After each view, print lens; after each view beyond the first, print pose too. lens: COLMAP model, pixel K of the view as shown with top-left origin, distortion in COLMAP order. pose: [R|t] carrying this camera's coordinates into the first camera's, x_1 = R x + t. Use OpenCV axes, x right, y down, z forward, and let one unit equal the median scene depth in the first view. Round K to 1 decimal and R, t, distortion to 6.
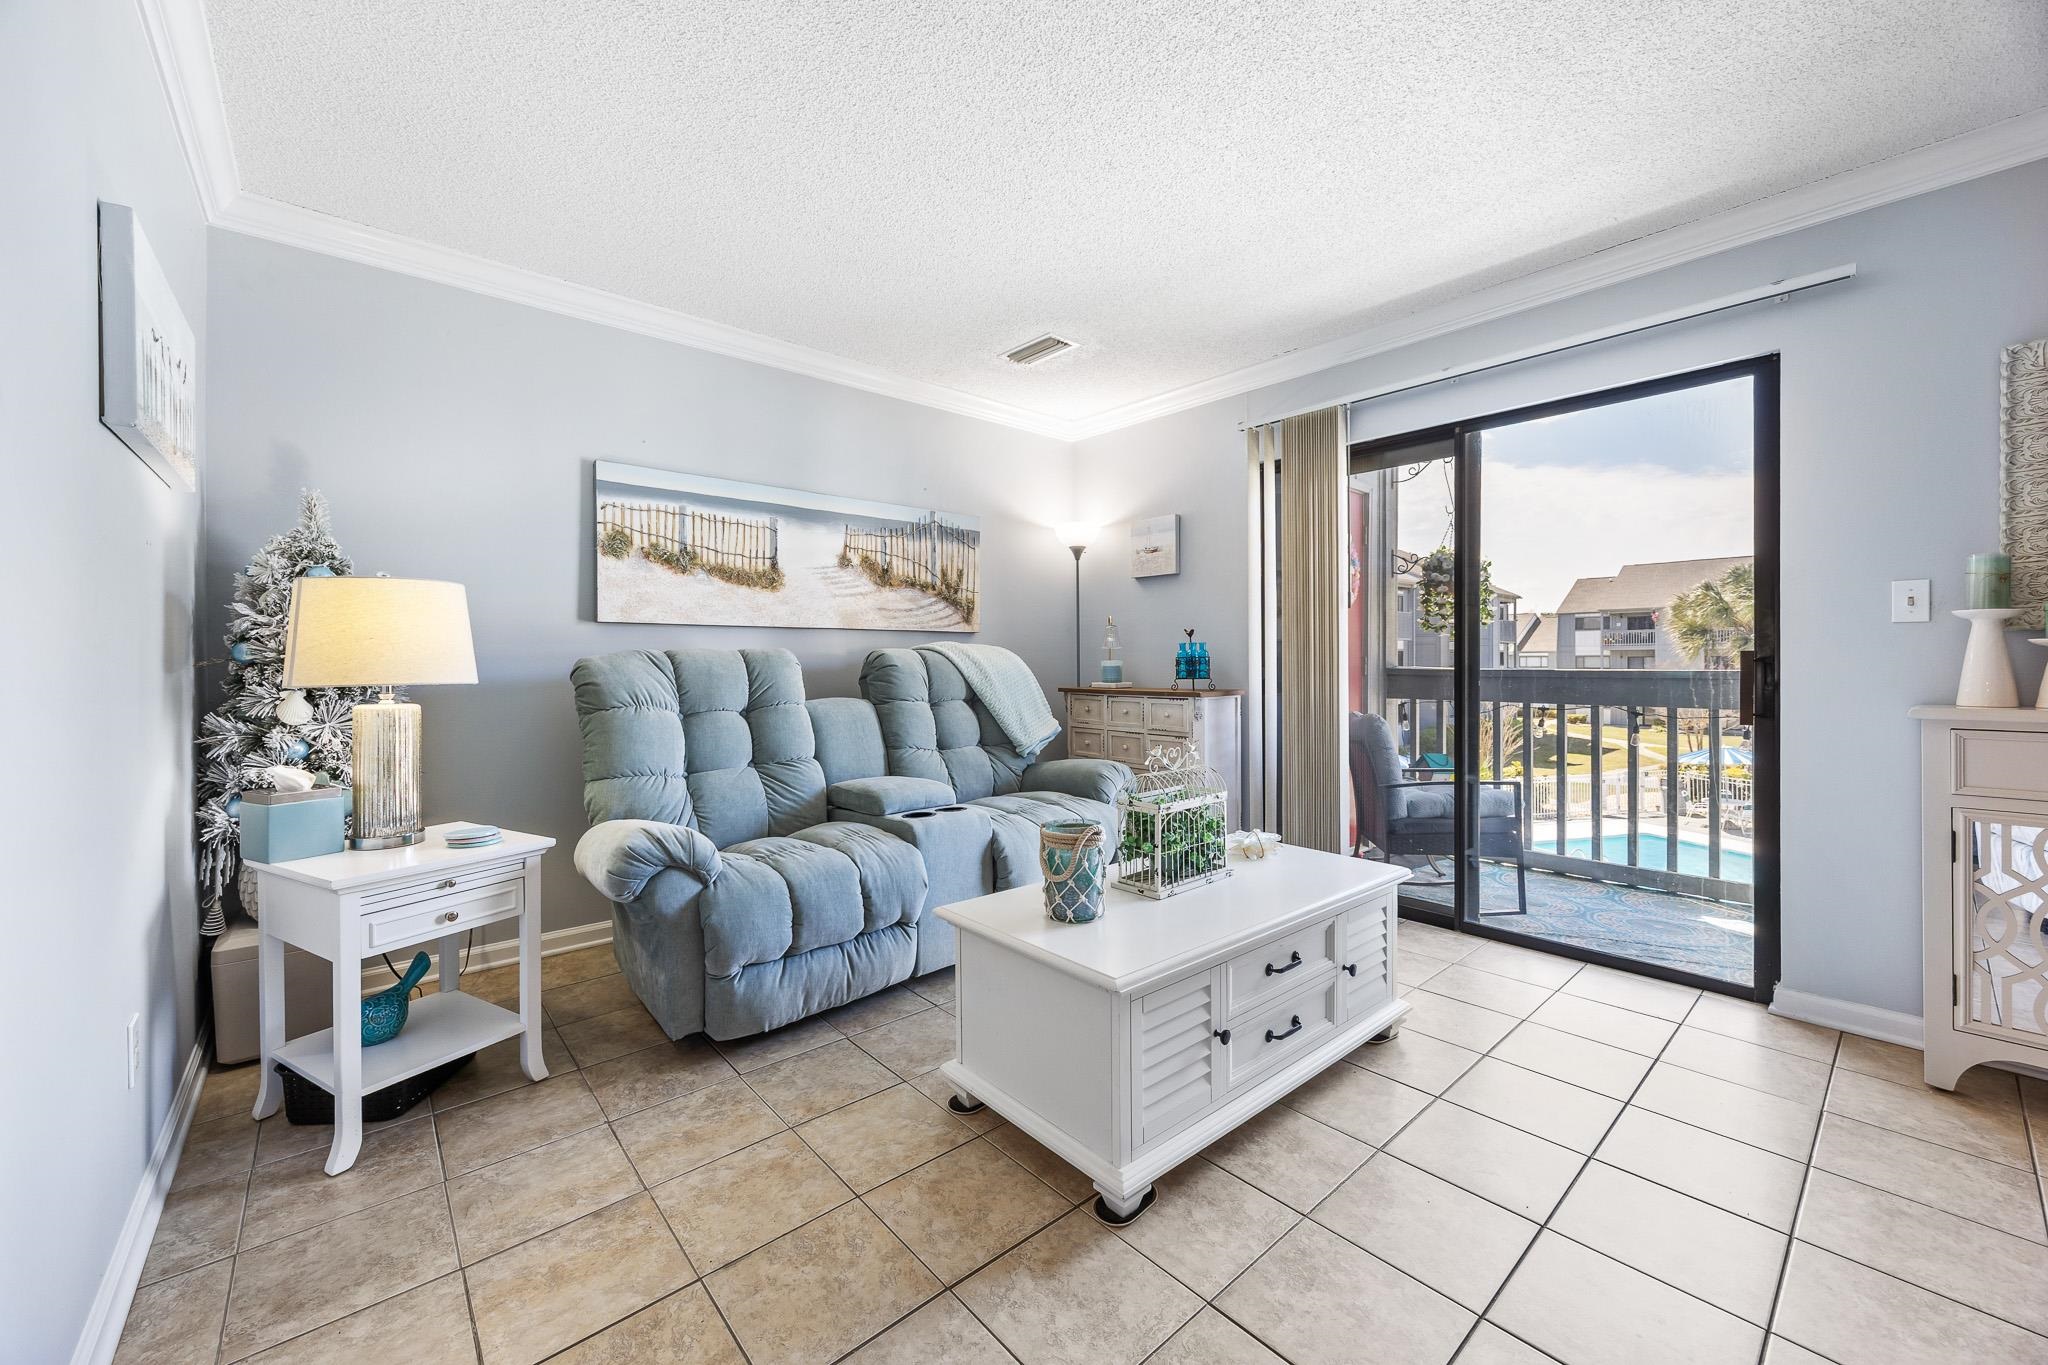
lens RADIAL K [[788.7, 0, 1022.5], [0, 788.7, 663.5], [0, 0, 1]] dist [0.001924, -0.000570]
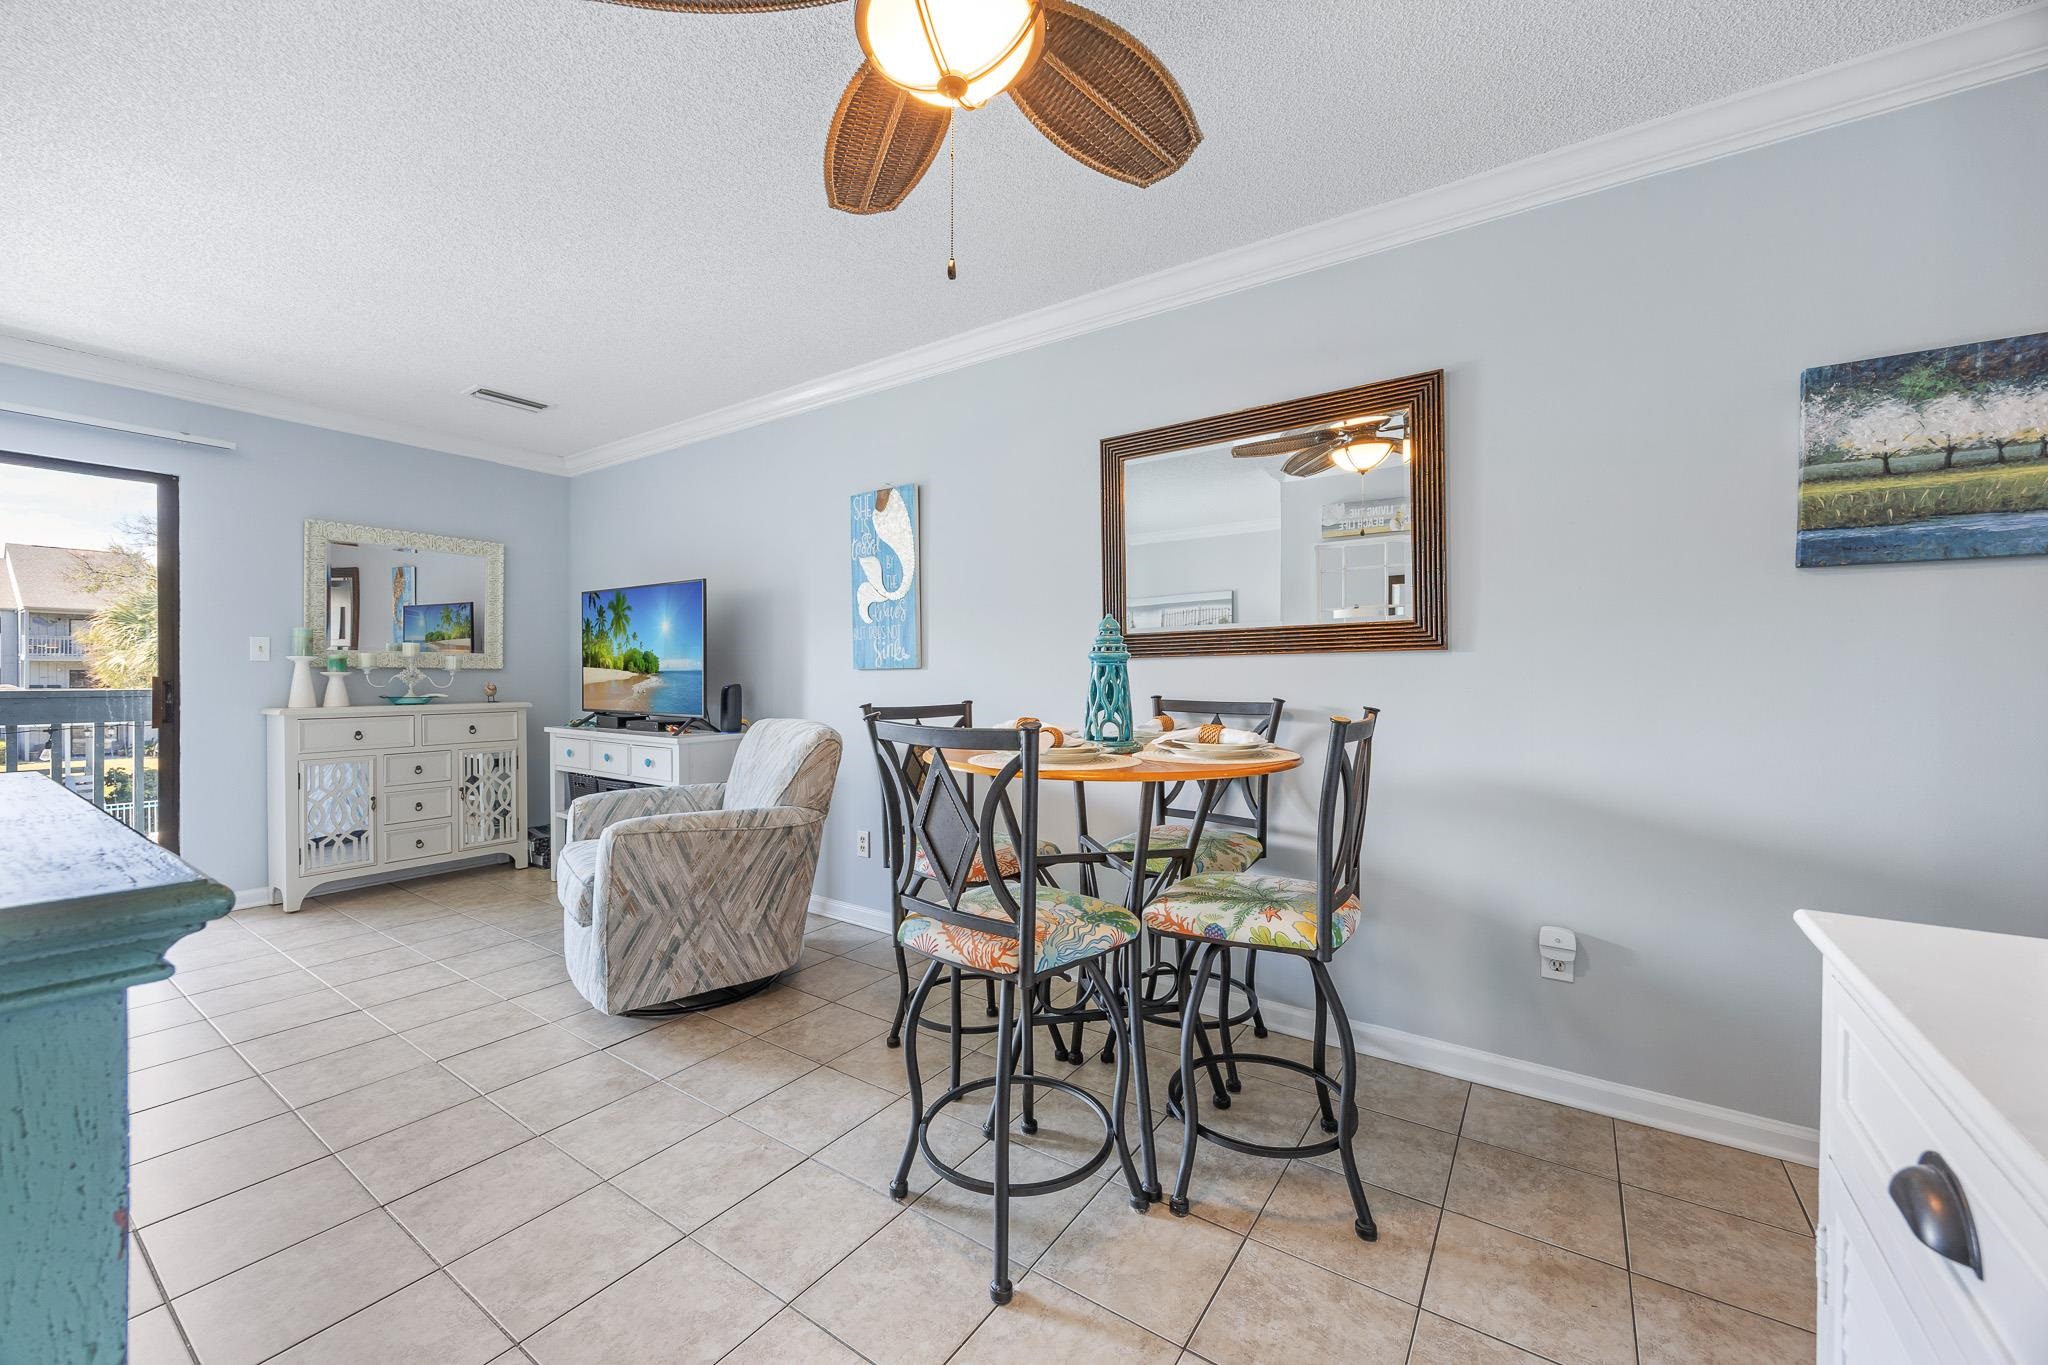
lens RADIAL K [[788.7, 0, 1032.7], [0, 788.7, 684.9], [0, 0, 1]] dist [0.001924, -0.000570]
pose [[-0.258491, -0.010681, 0.965955, -0.722907], [0.000376, 0.999938, 0.011157, -0.013725], [-0.966014, 0.003247, -0.258471, -0.138543]]
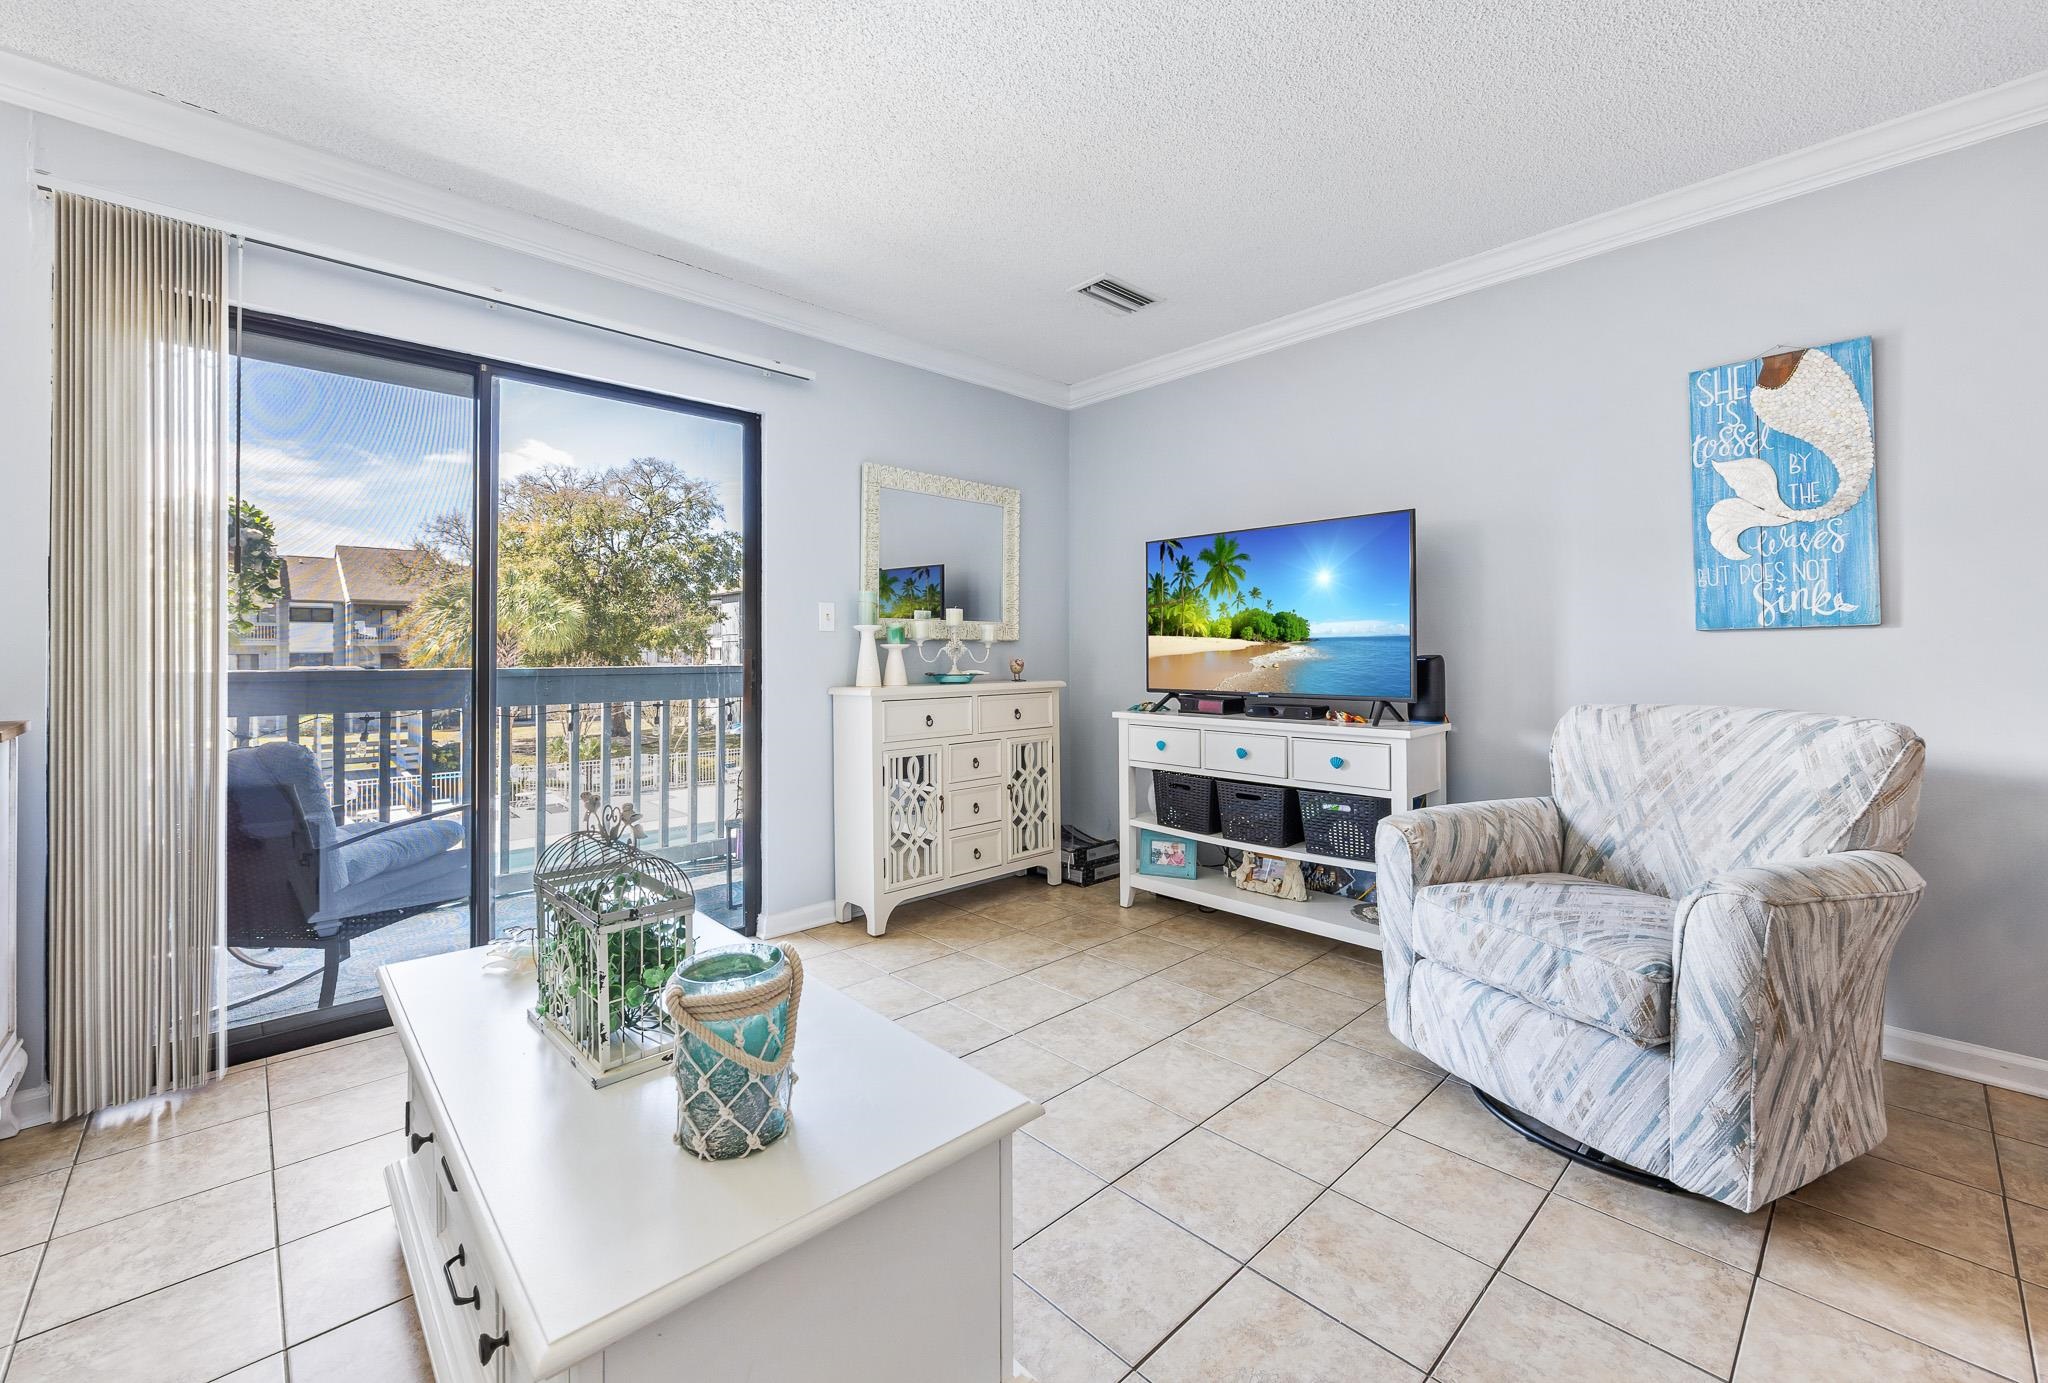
lens RADIAL K [[838.2, 0, 1017.4], [0, 838.2, 647.0], [0, 0, 1]] dist [-0.007965, 0.000971]
pose [[-0.042595, 0.009699, 0.999045, -0.319703], [0.007279, 0.999929, -0.009398, -0.004172], [-0.999066, 0.006872, -0.042663, 0.524228]]
